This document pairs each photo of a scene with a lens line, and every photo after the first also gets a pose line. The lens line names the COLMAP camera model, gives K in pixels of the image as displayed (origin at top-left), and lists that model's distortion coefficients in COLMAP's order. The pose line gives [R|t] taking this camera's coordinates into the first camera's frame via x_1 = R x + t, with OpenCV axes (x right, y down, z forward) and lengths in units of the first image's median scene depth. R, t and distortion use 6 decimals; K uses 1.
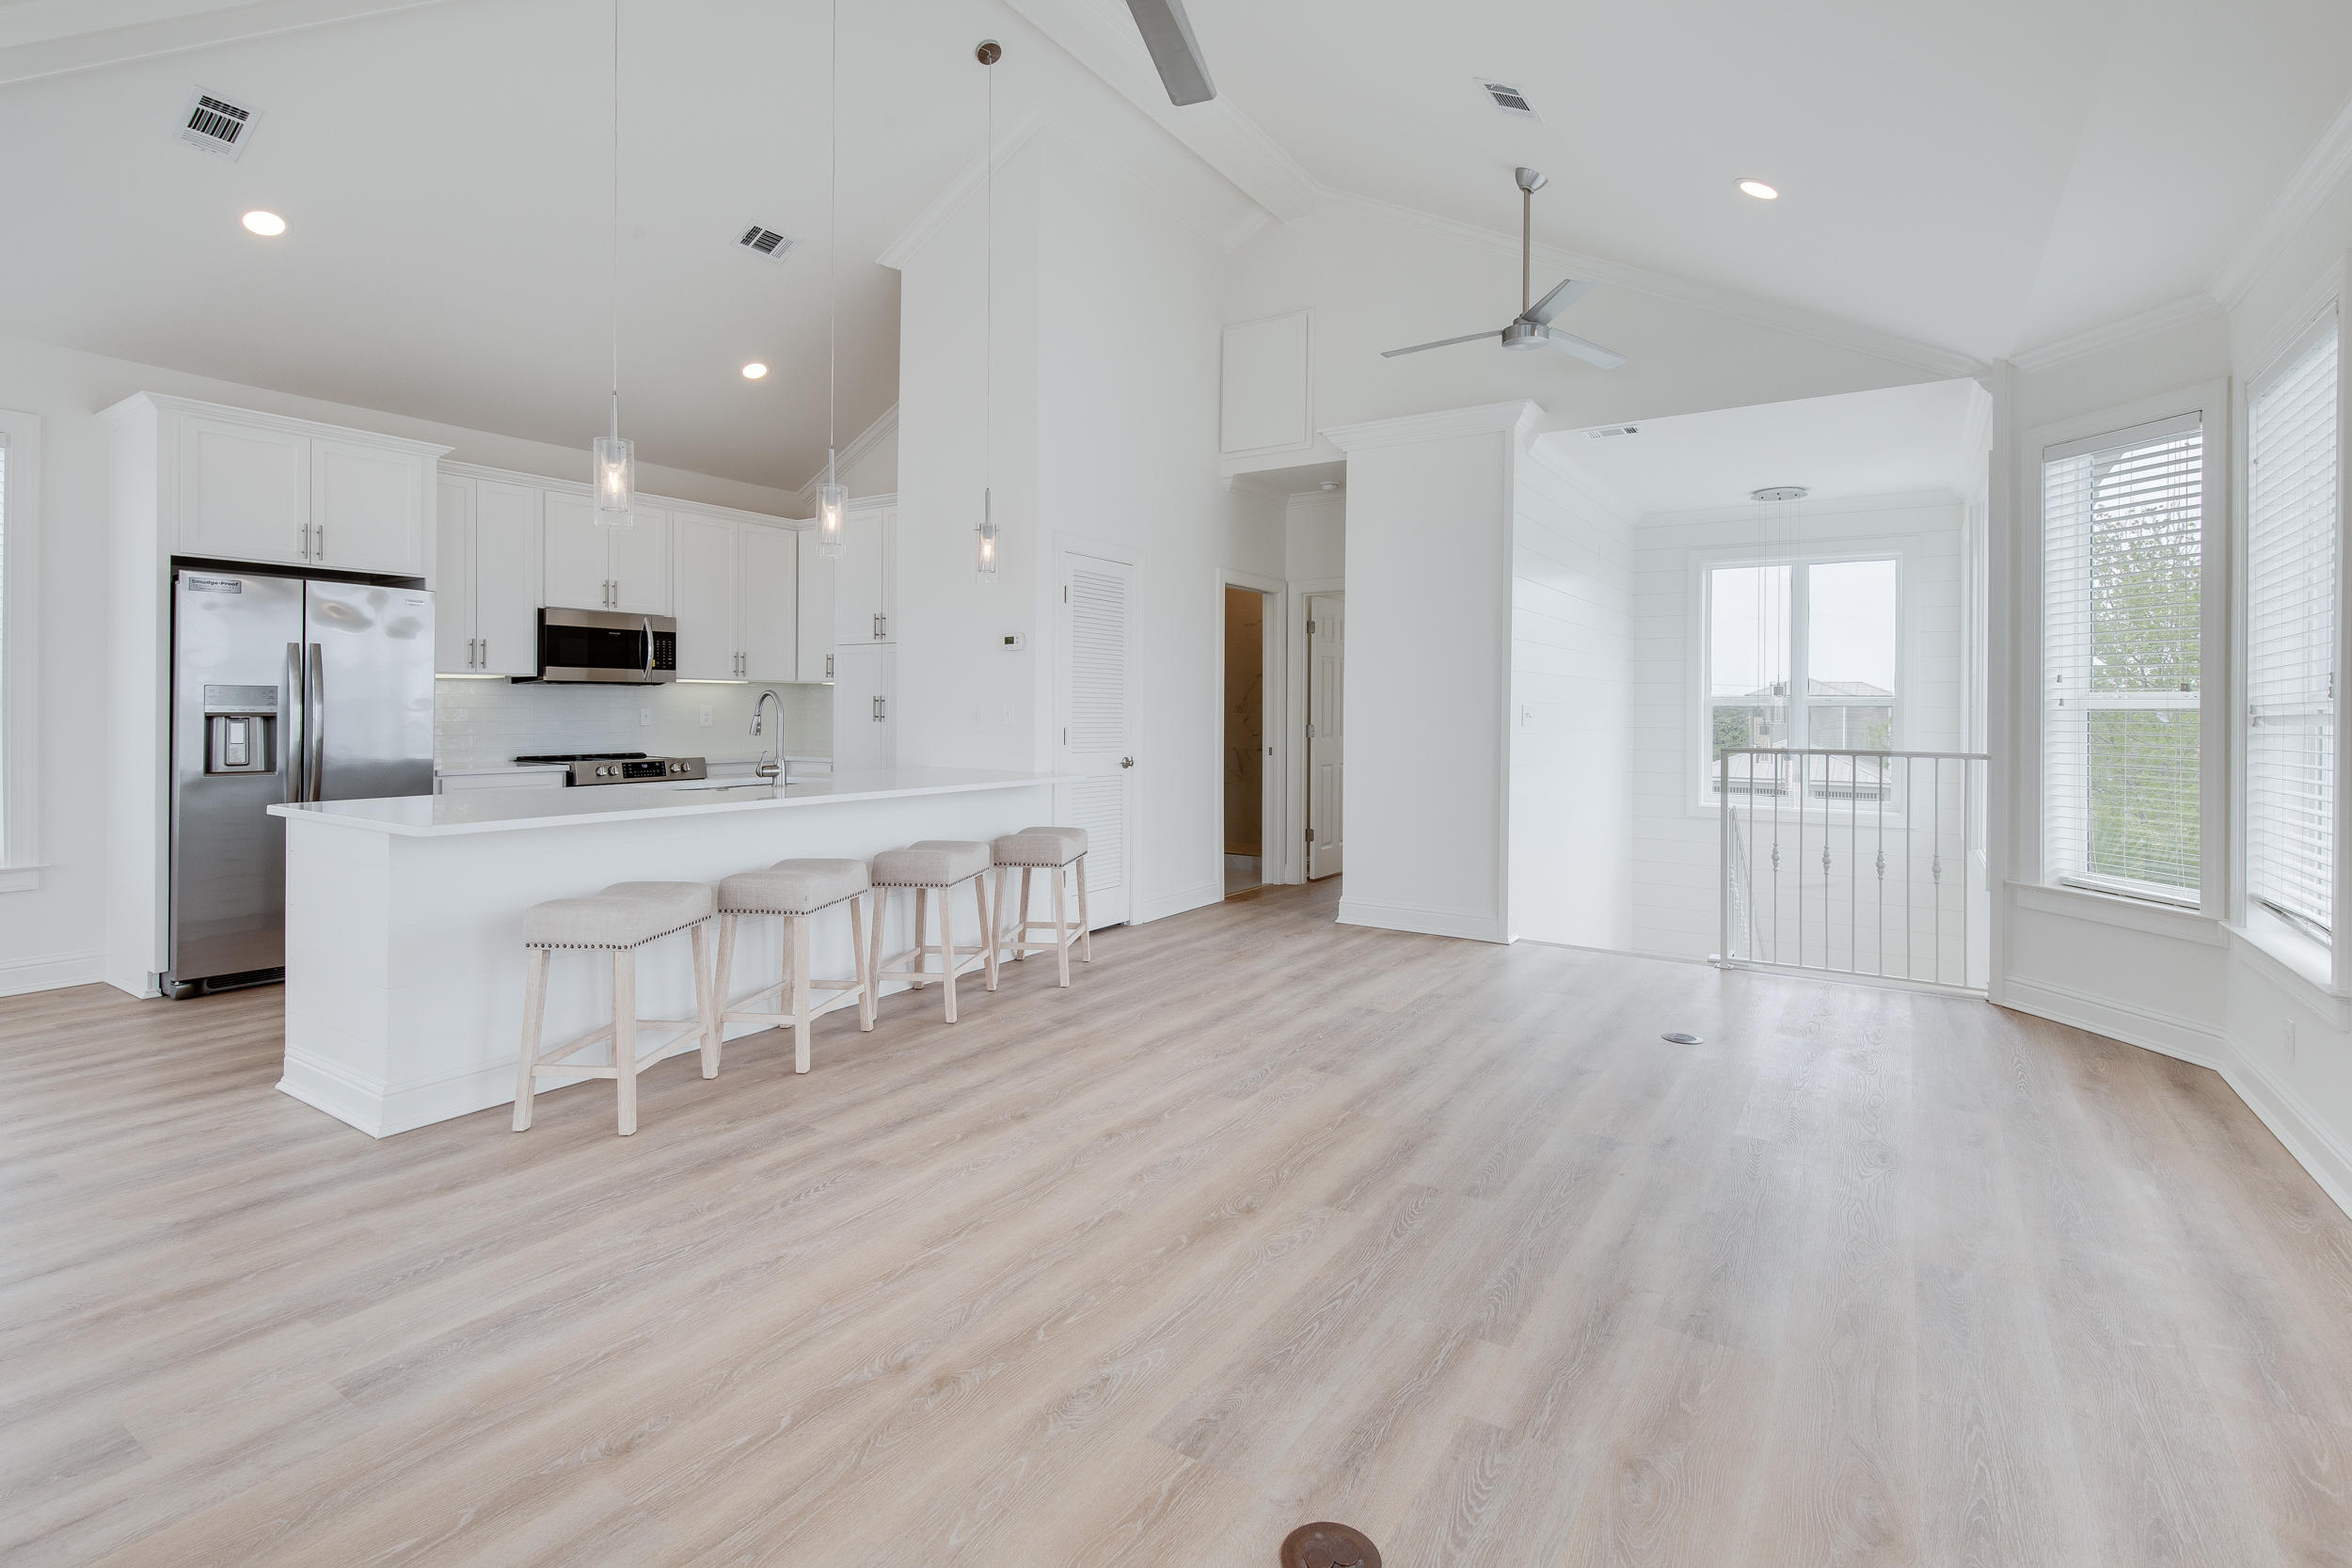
lens RADIAL K [[1099.3, 0, 1173.9], [0, 1099.3, 713.7], [0, 0, 1]] dist [0.002285, -0.000088]
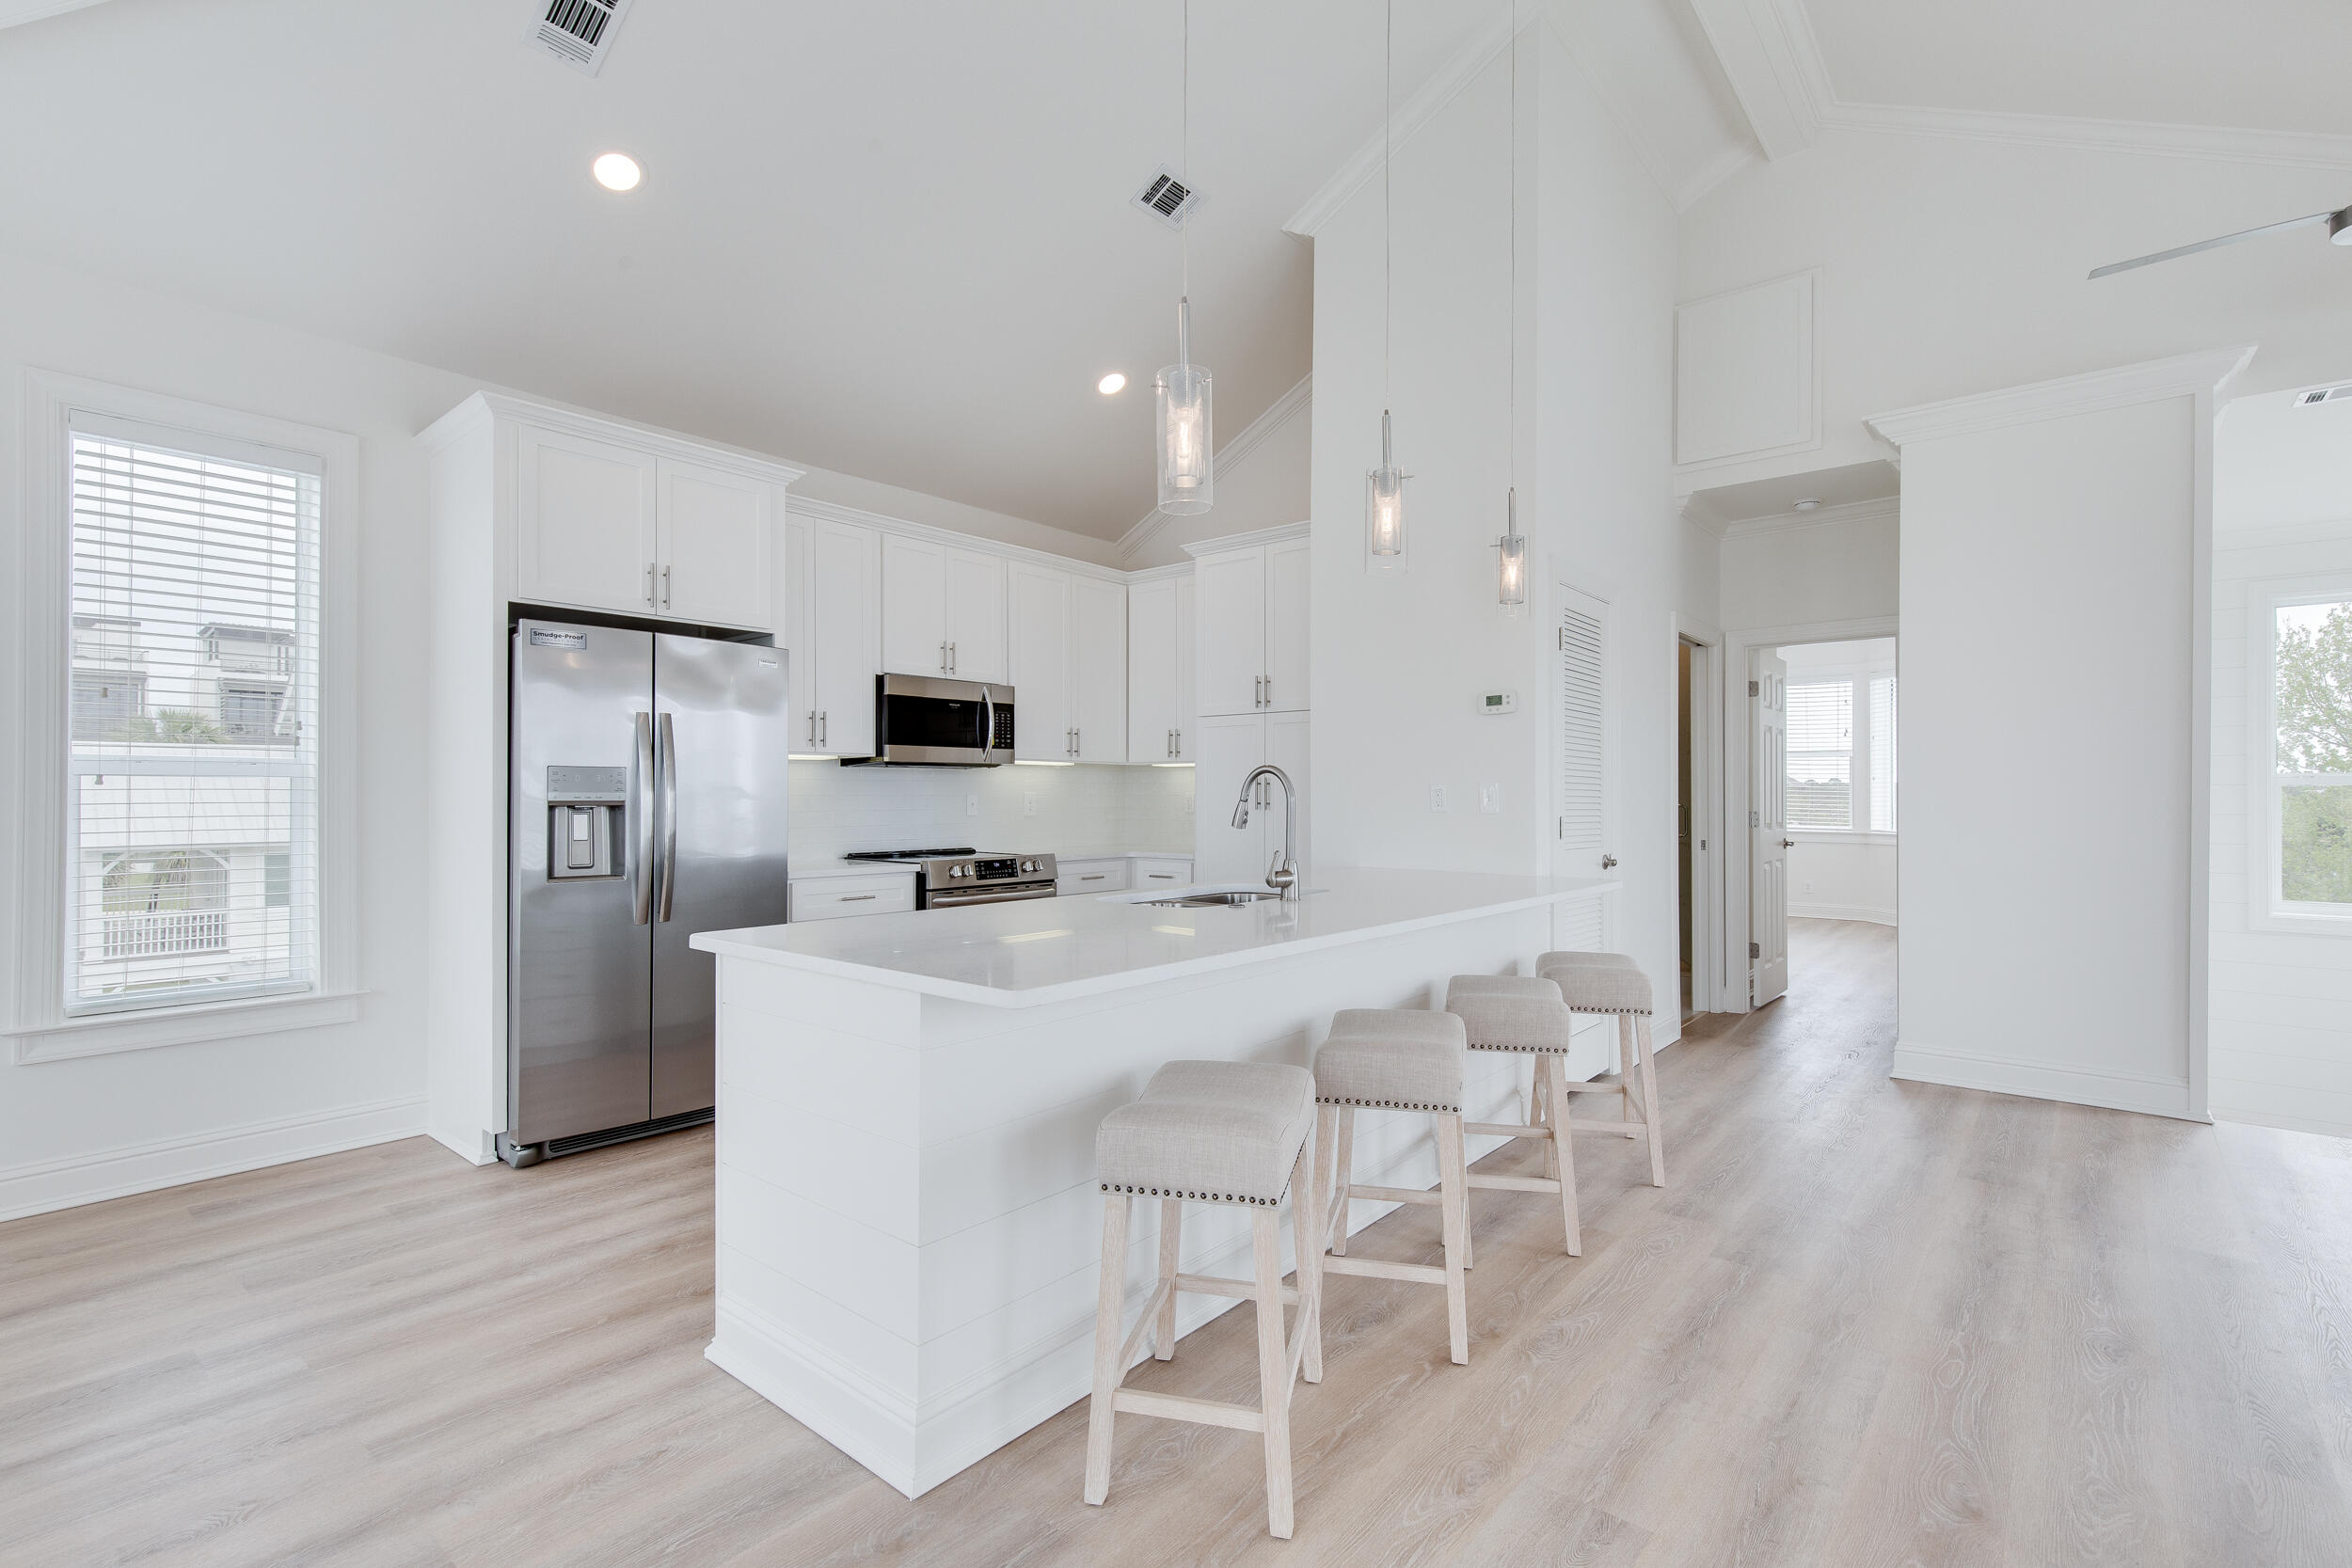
lens RADIAL K [[1099.3, 0, 1175.3], [0, 1099.3, 794.7], [0, 0, 1]] dist [0.002285, -0.000088]
pose [[0.991544, -0.006693, -0.129602, -0.308370], [0.005810, 0.999957, -0.007198, 0.002494], [0.129644, 0.006384, 0.991540, 0.258638]]
